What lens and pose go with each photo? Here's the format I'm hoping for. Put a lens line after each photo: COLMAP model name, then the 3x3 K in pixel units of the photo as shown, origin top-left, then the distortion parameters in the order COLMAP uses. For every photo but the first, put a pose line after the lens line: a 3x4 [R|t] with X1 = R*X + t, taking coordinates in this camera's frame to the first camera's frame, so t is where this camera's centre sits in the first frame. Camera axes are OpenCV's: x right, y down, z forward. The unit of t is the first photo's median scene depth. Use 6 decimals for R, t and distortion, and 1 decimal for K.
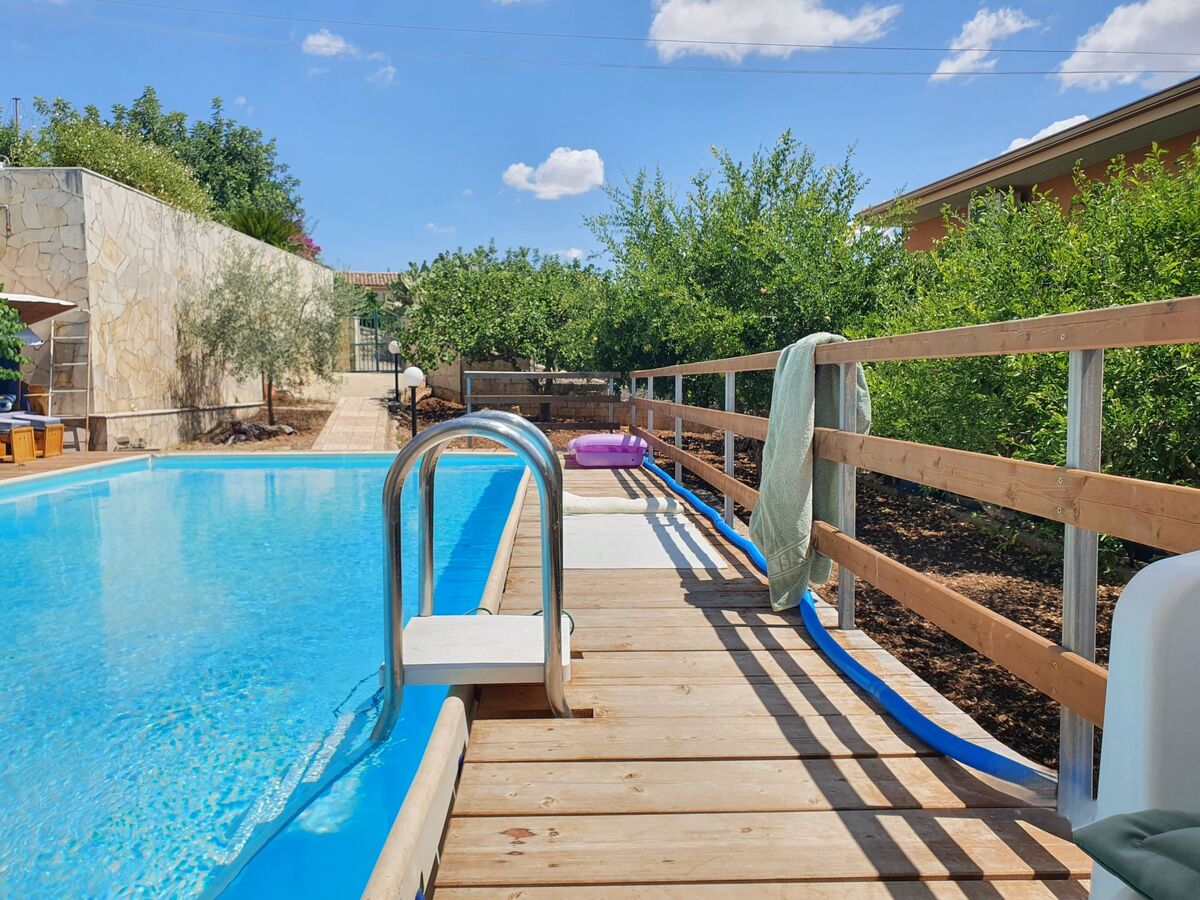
lens RADIAL K [[937.1, 0, 573.7], [0, 937.1, 449.3], [0, 0, 1]] dist [-0.002613, -0.000699]
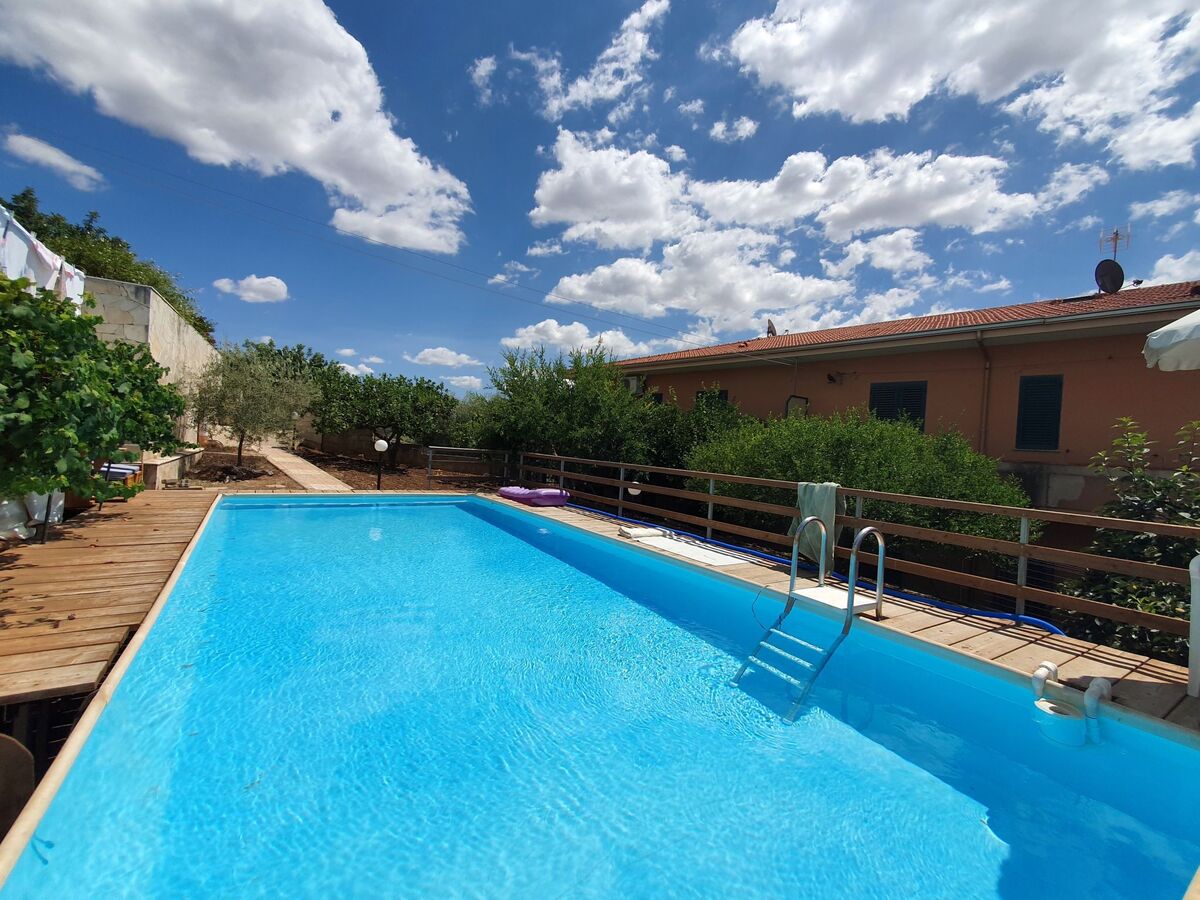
lens RADIAL K [[512.2, 0, 600.0], [0, 512.2, 450.0], [0, 0, 1]] dist [0.001550, 0.000105]
pose [[0.849338, 0.051841, 0.525298, -1.916480], [-0.027335, 0.998150, -0.054309, -0.182094], [-0.527142, 0.031768, 0.849183, -0.001051]]
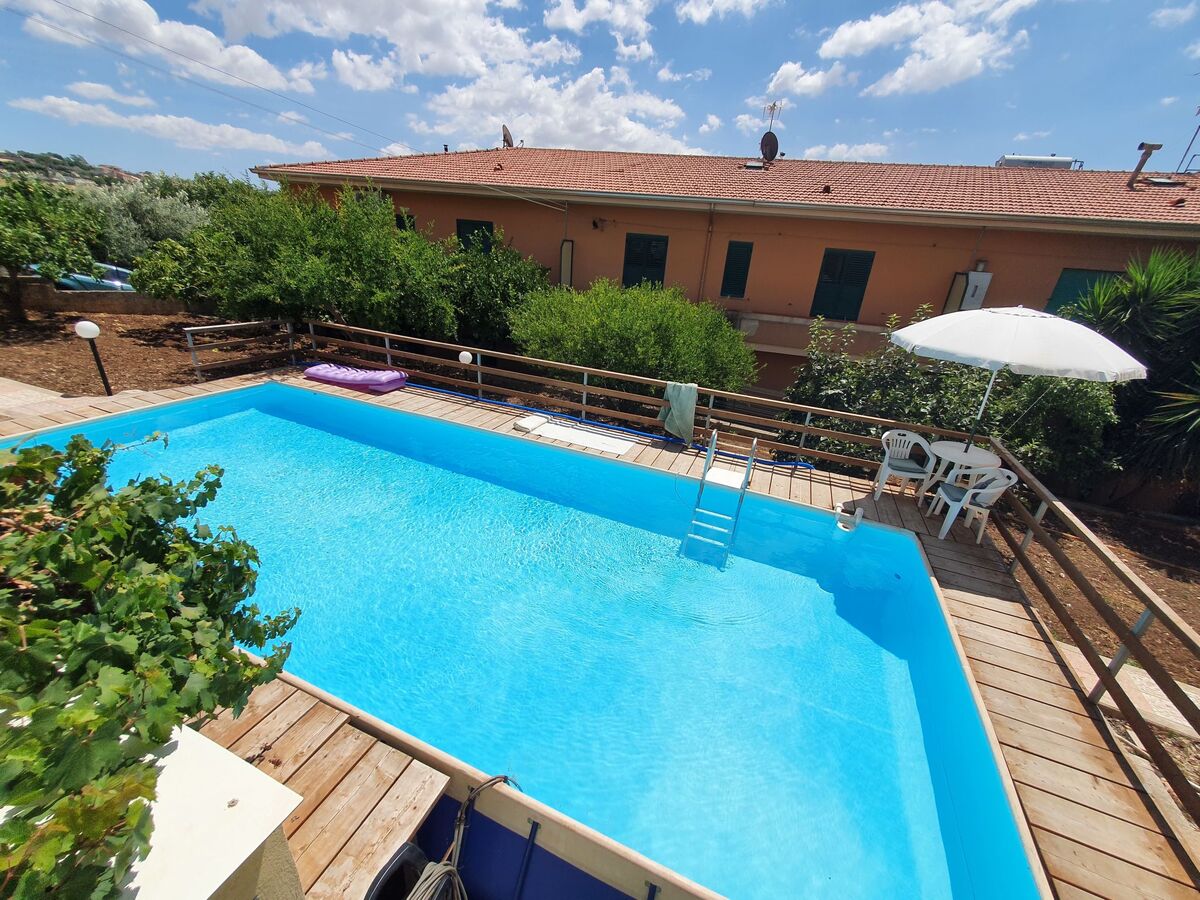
lens RADIAL K [[472.0, 0, 600.0], [0, 472.0, 450.0], [0, 0, 1]] dist [0.005099, 0.000091]
pose [[0.403685, -0.330321, 0.853186, -2.841402], [-0.004575, 0.931807, 0.362925, -0.958801], [-0.914886, -0.150411, 0.374646, 0.846376]]
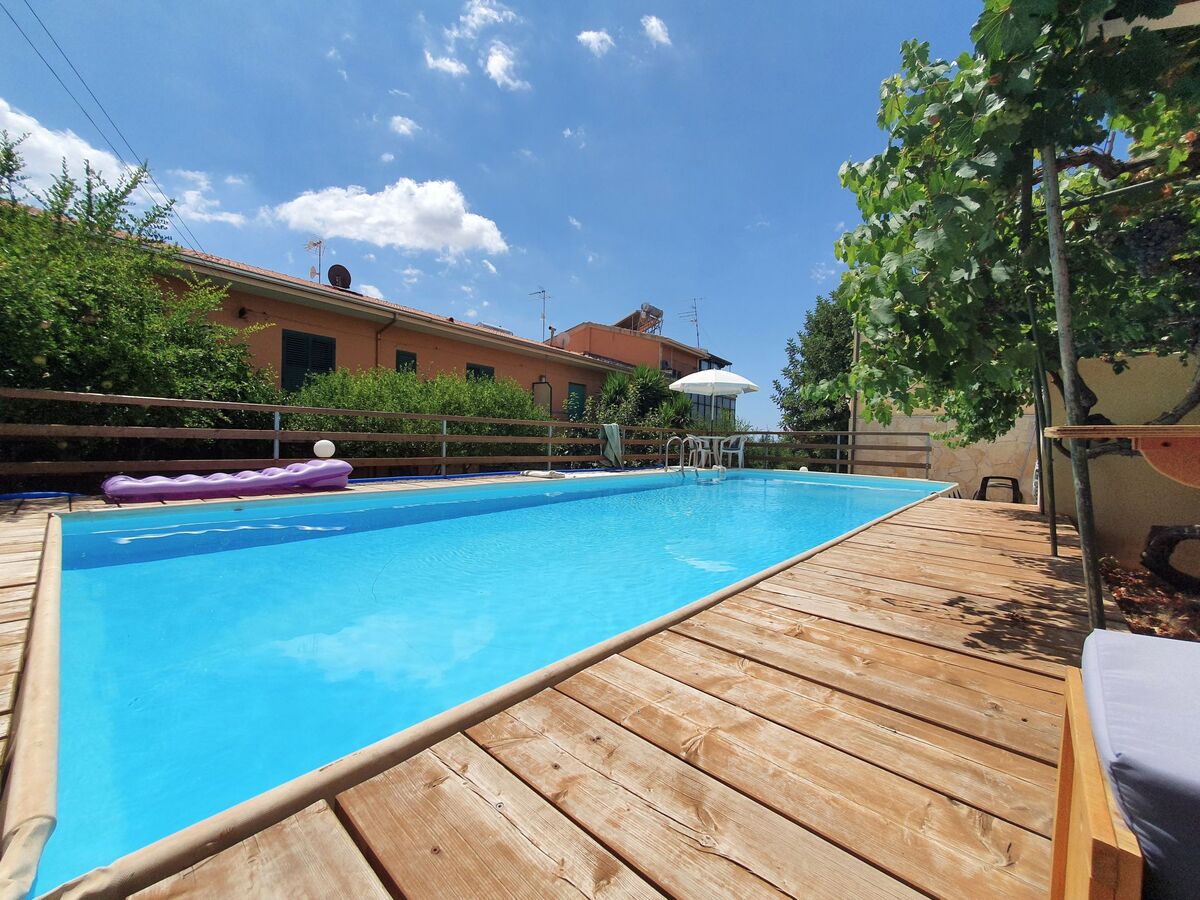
lens RADIAL K [[472.0, 0, 600.0], [0, 472.0, 450.0], [0, 0, 1]] dist [0.005099, 0.000091]
pose [[-0.730181, -0.032387, 0.682486, -2.609089], [0.021145, 0.997326, 0.069950, -0.258060], [-0.682927, 0.065507, -0.727544, 4.966754]]
